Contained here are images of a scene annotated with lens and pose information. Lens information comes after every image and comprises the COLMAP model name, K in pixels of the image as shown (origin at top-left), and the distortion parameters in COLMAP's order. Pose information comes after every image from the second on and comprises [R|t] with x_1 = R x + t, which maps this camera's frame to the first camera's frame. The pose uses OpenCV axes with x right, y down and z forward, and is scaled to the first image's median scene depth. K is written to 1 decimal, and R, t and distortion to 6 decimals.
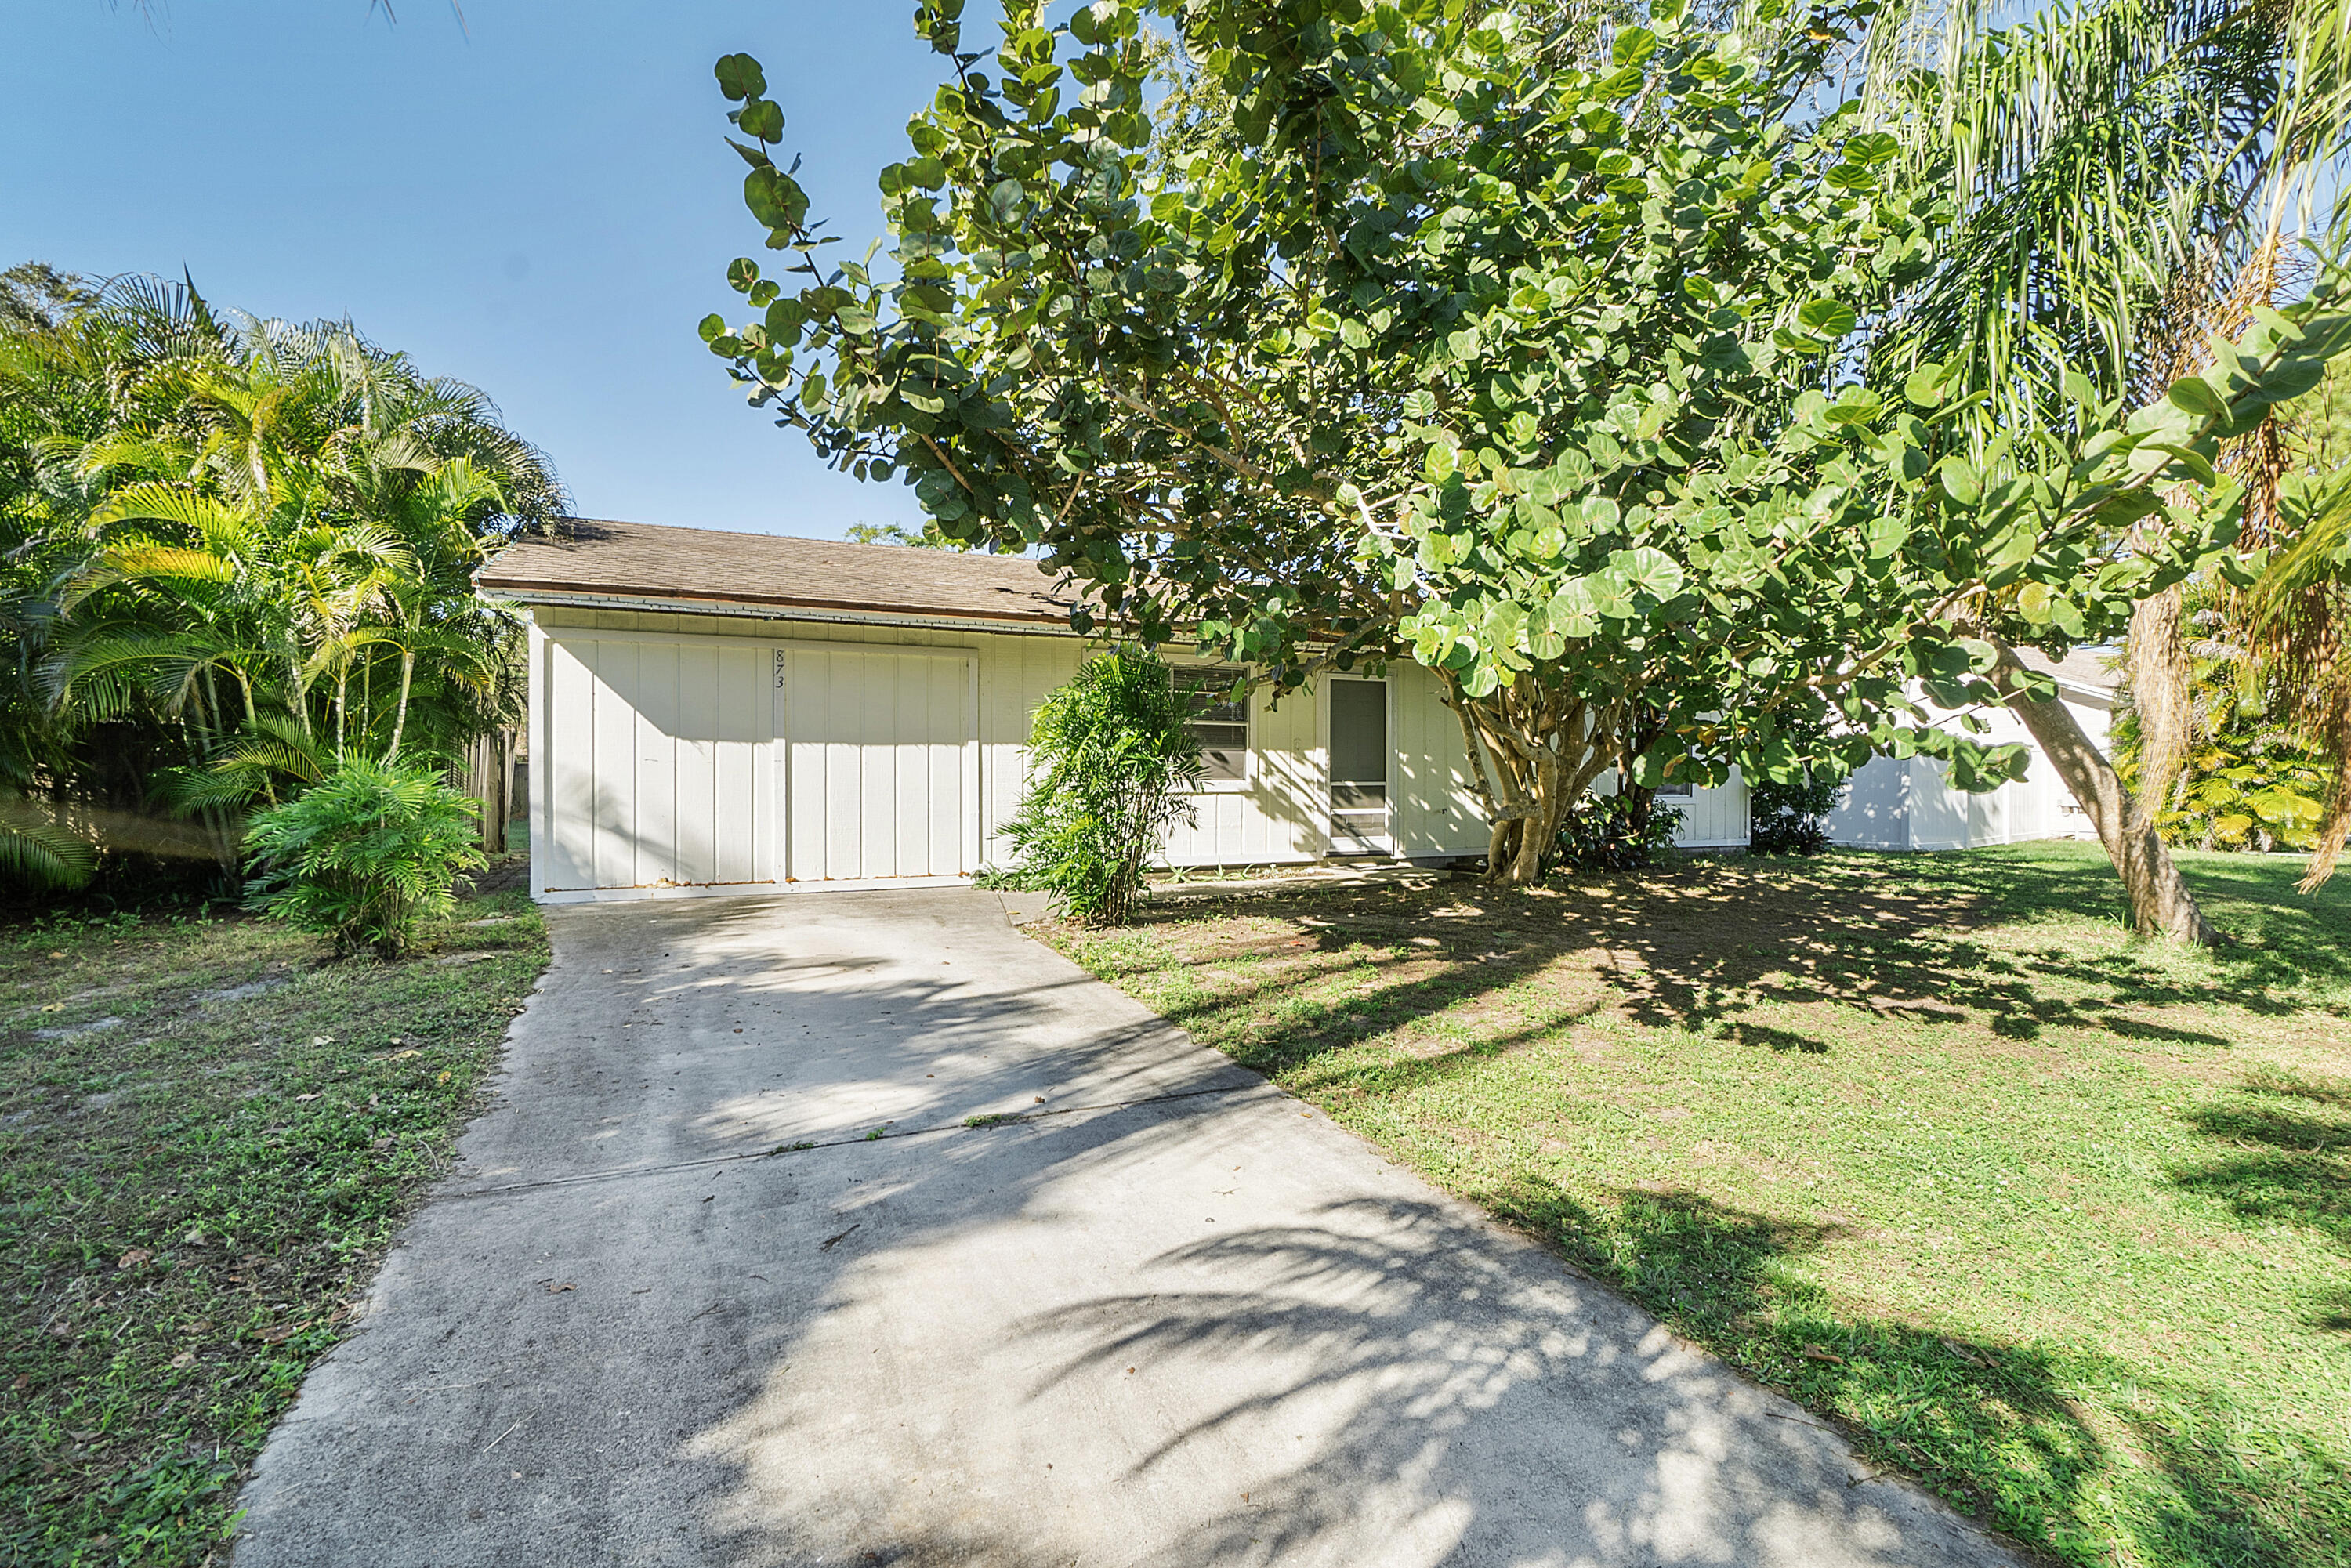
lens RADIAL K [[1018.8, 0, 1168.1], [0, 1018.8, 780.2], [0, 0, 1]] dist [-0.003460, 0.000276]
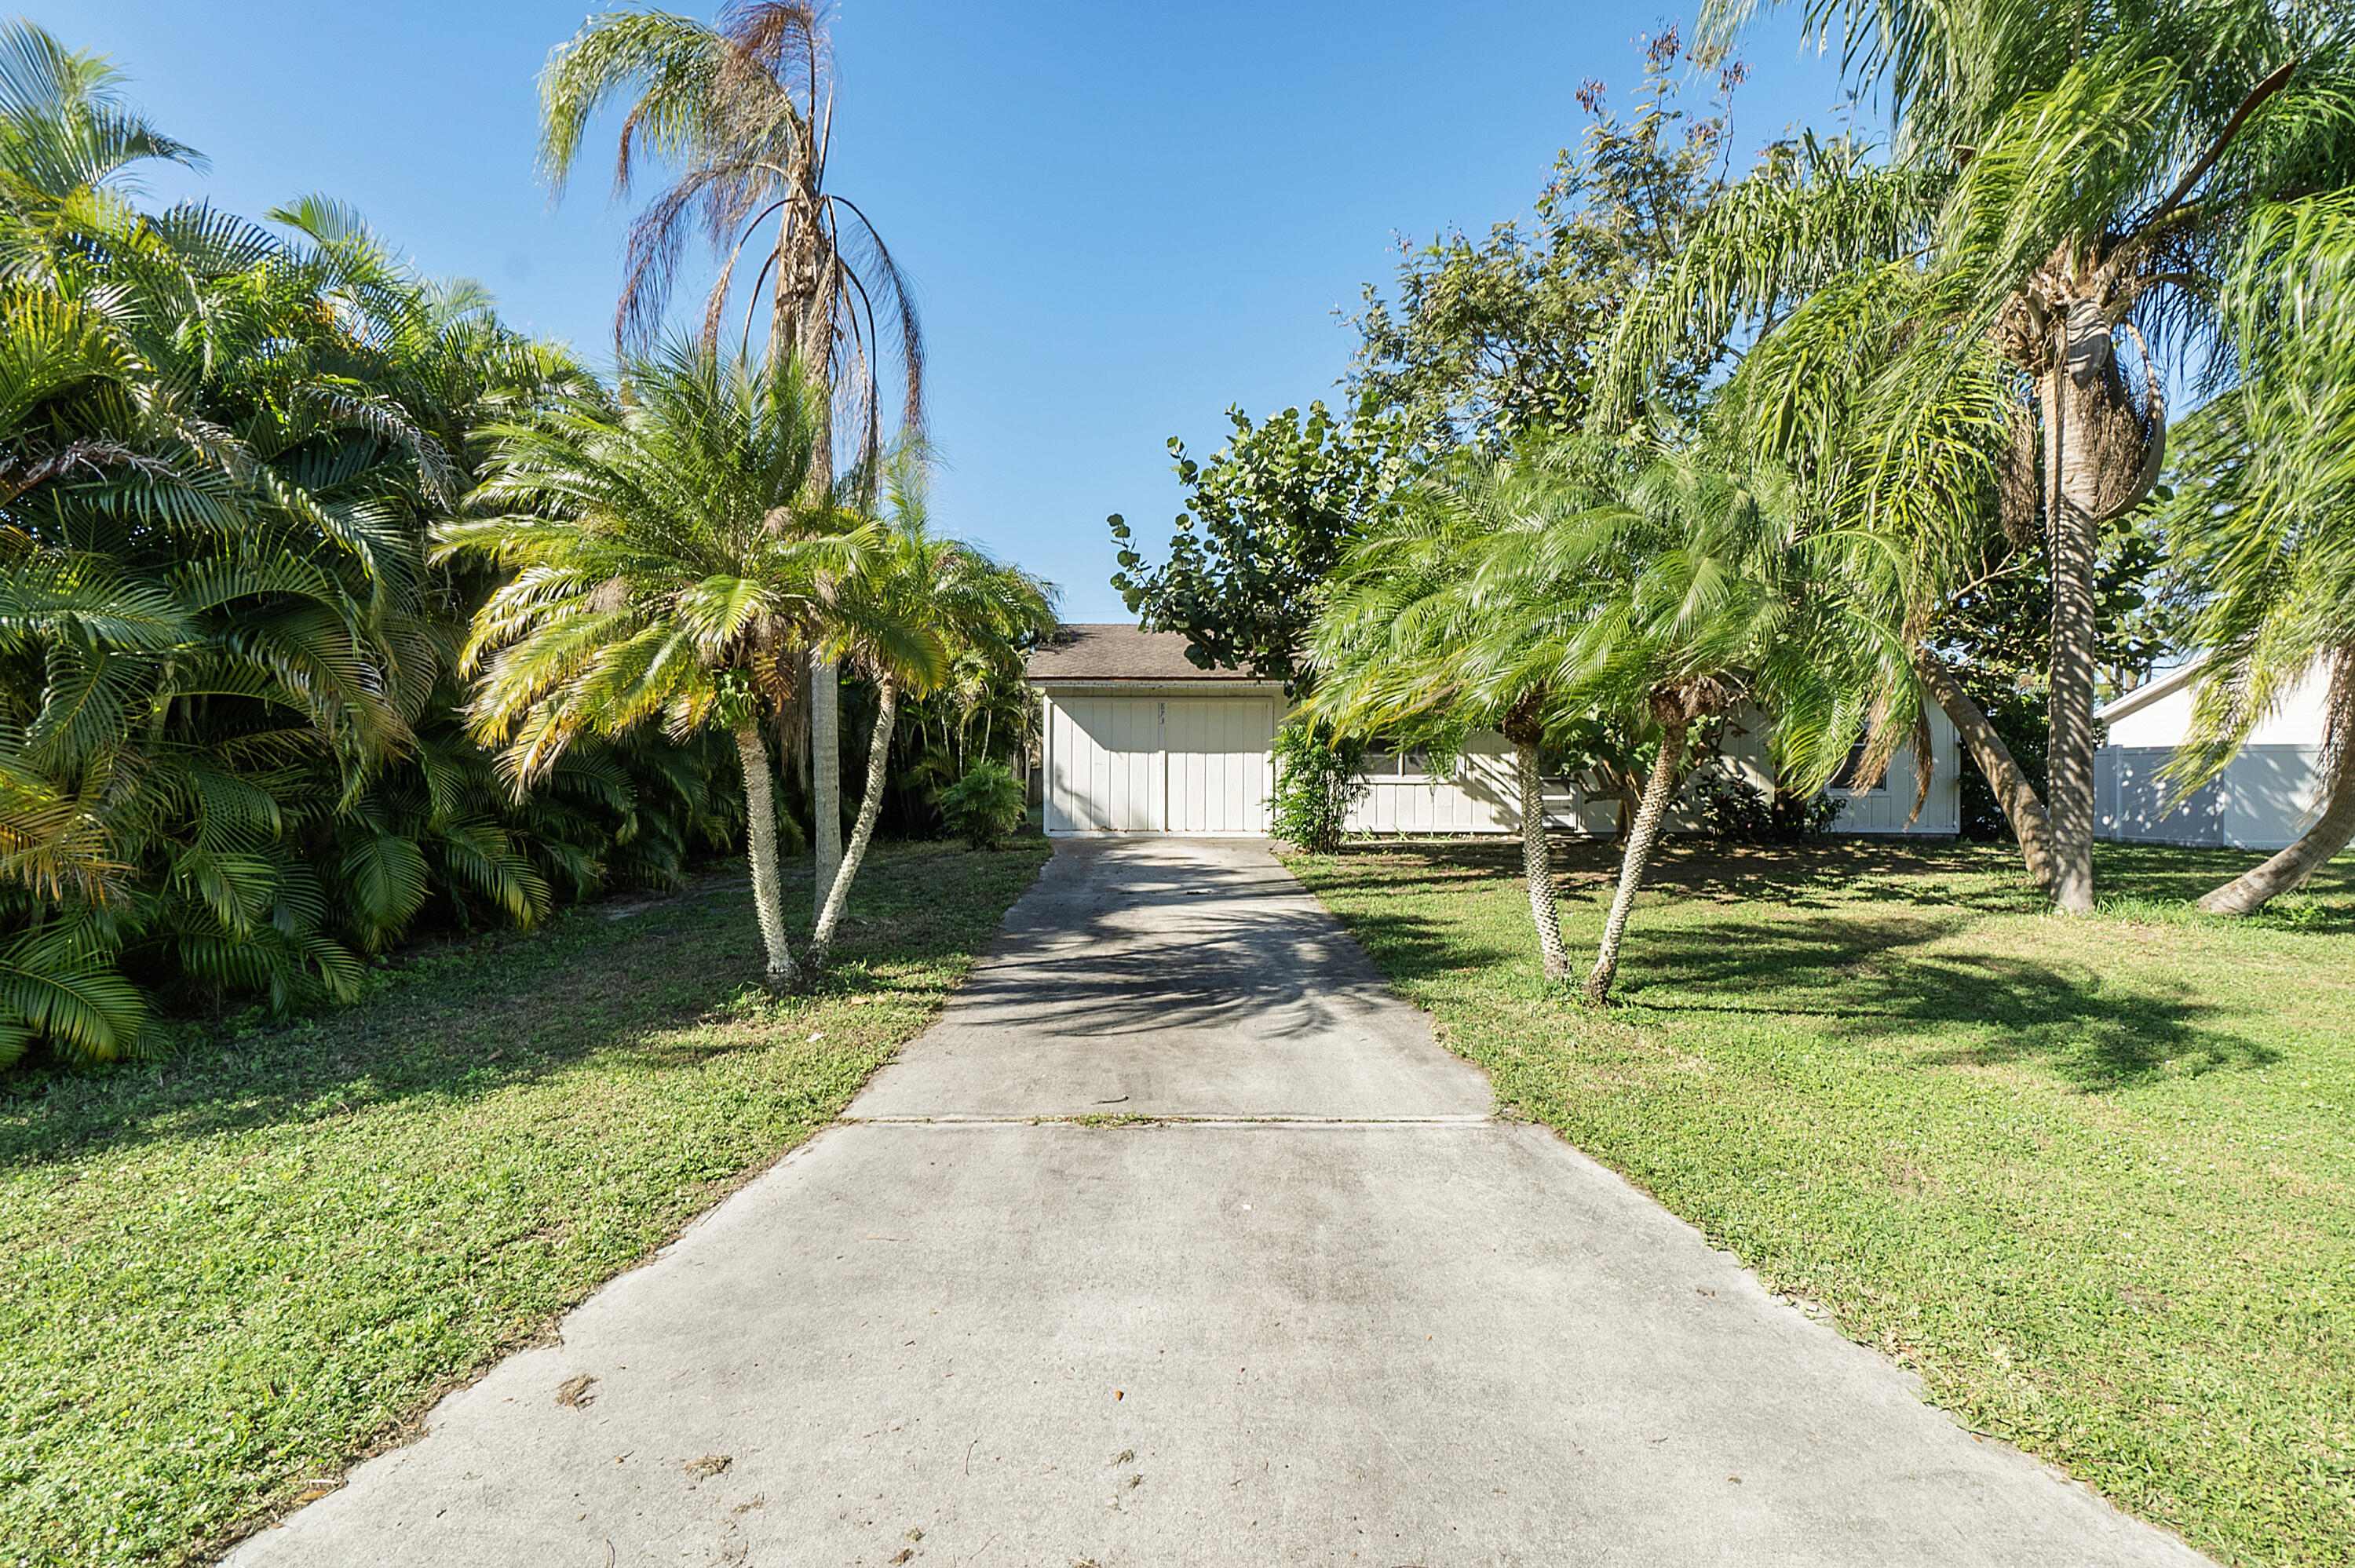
lens RADIAL K [[1020.4, 0, 1160.4], [0, 1020.4, 787.0], [0, 0, 1]] dist [-0.003460, 0.000276]
pose [[0.908532, 0.003669, -0.417799, 0.369555], [-0.002535, 0.999991, 0.003268, 0.017103], [0.417807, -0.001910, 0.908534, -0.640574]]
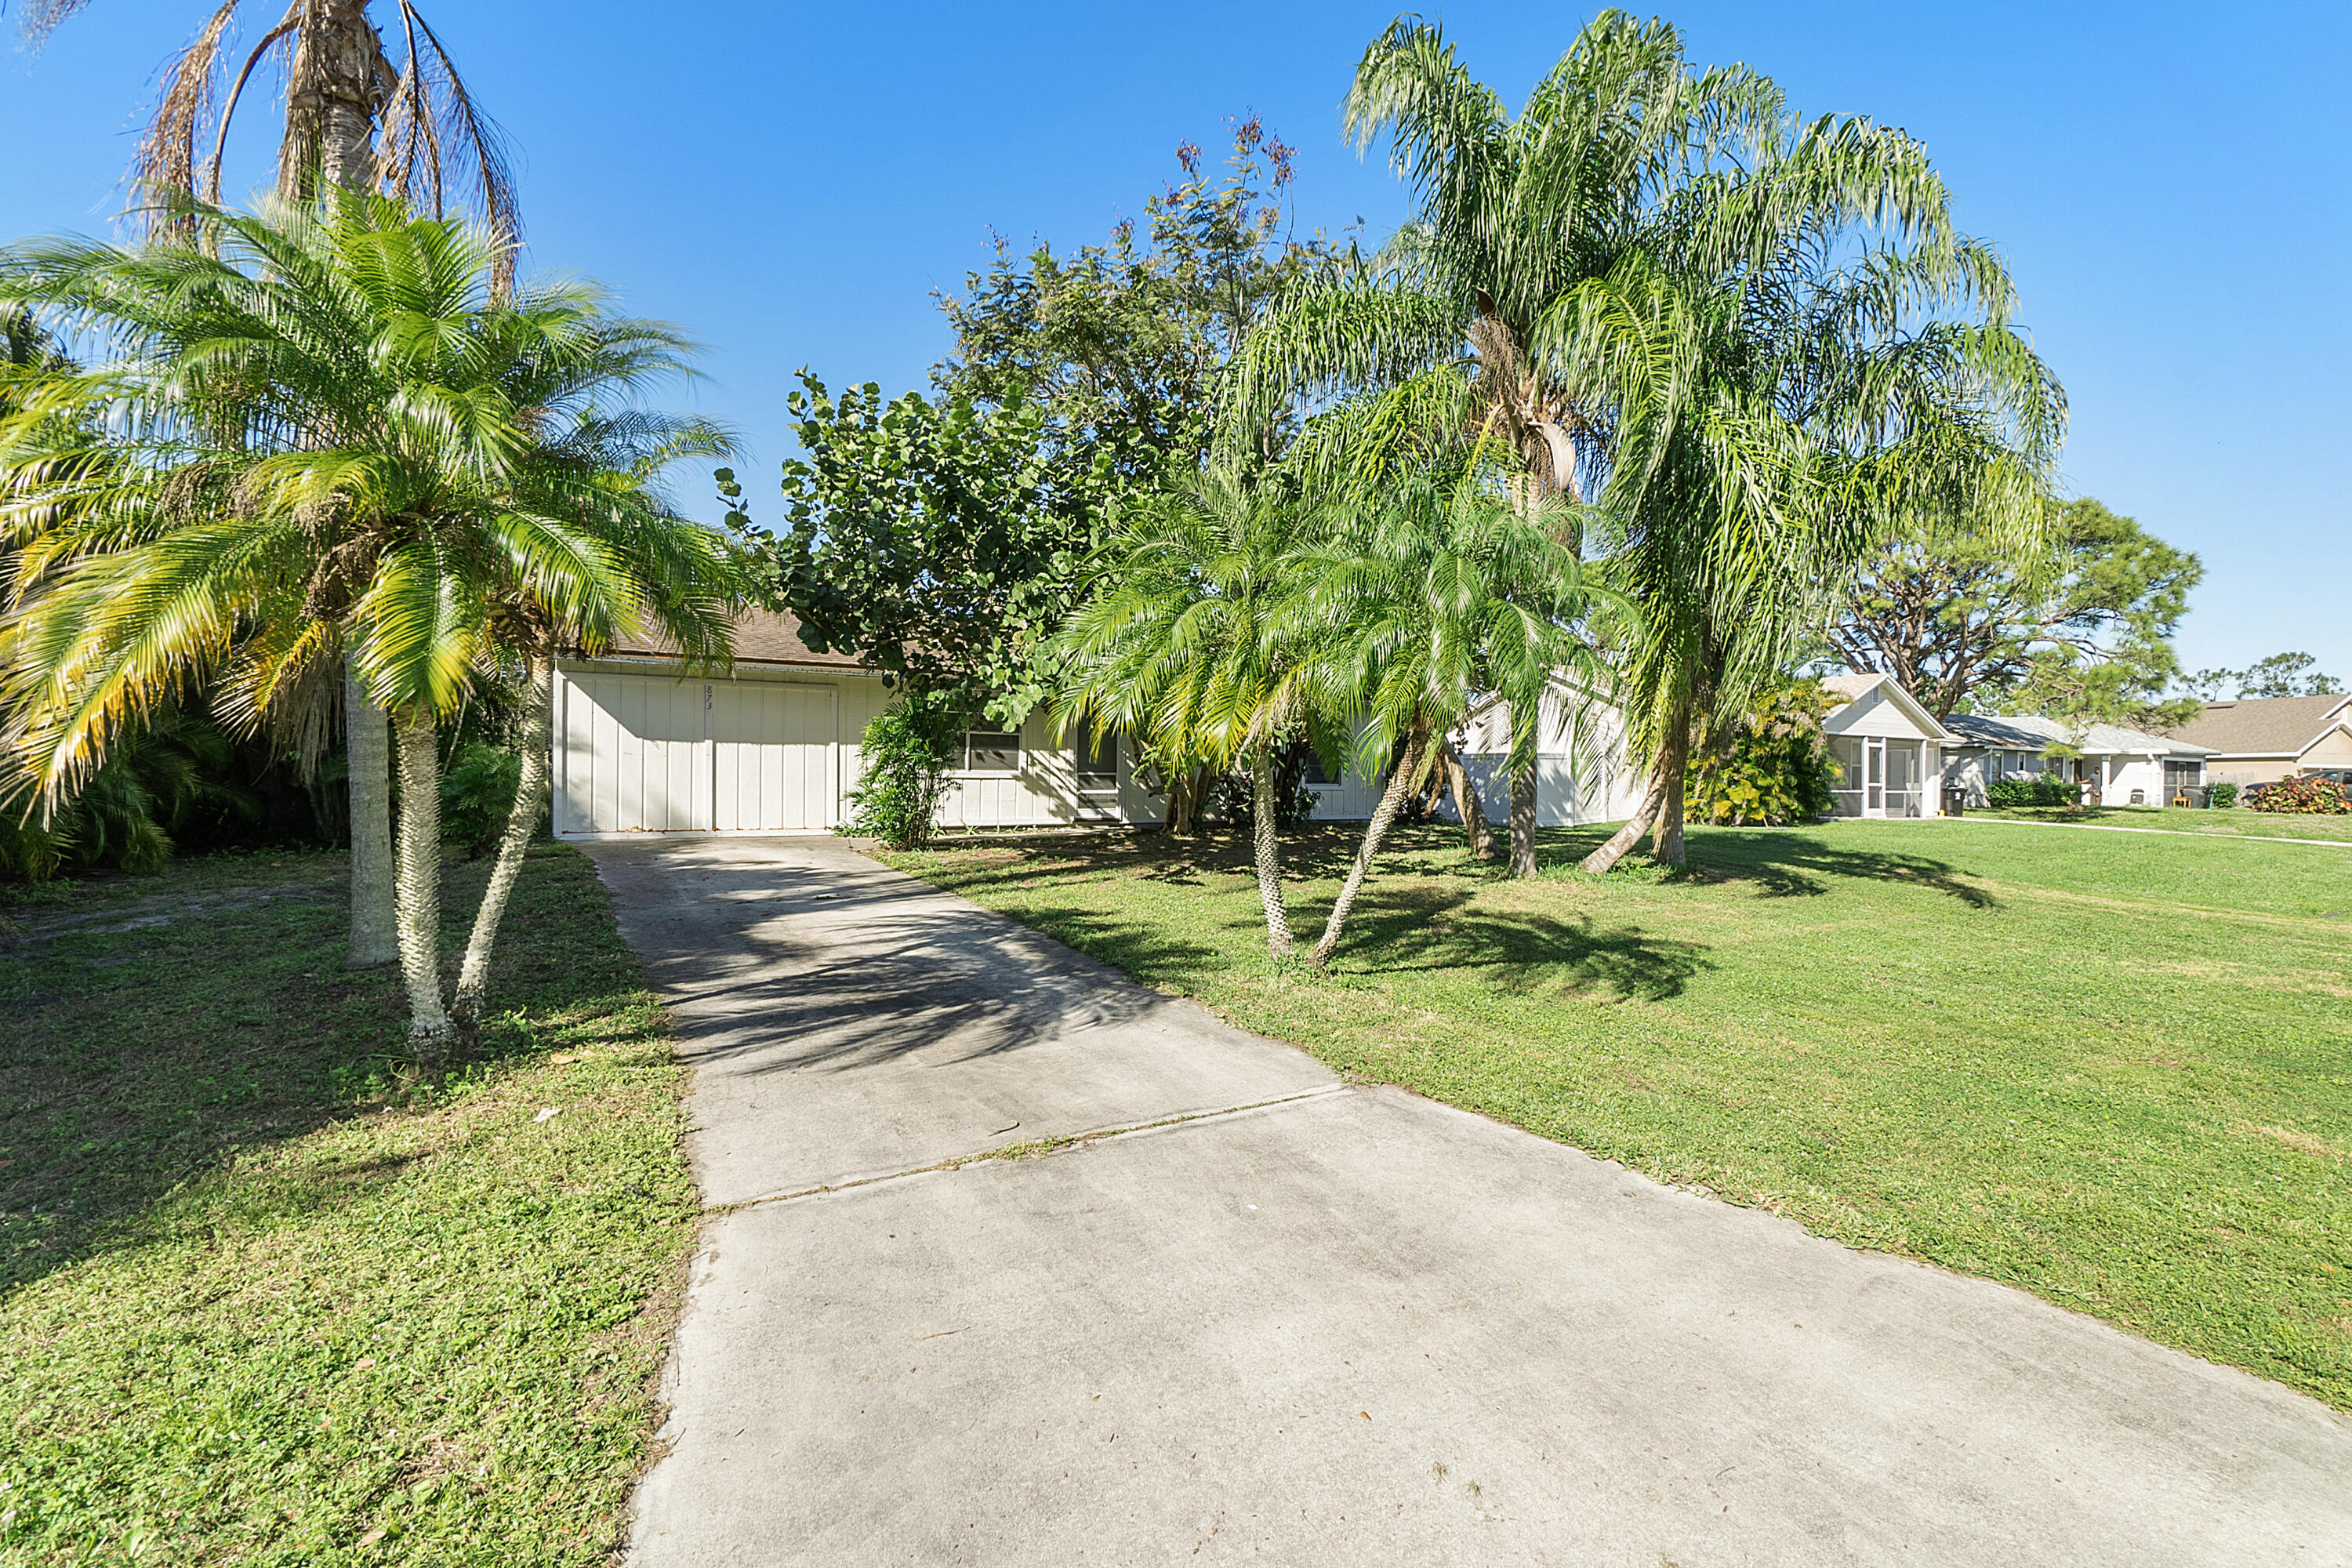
lens RADIAL K [[1019.2, 0, 1152.4], [0, 1019.2, 784.7], [0, 0, 1]] dist [-0.003460, 0.000276]
pose [[0.995501, 0.005989, 0.094558, 0.160297], [-0.006433, 0.999970, 0.004396, 0.017270], [-0.094529, -0.004985, 0.995510, -0.653267]]
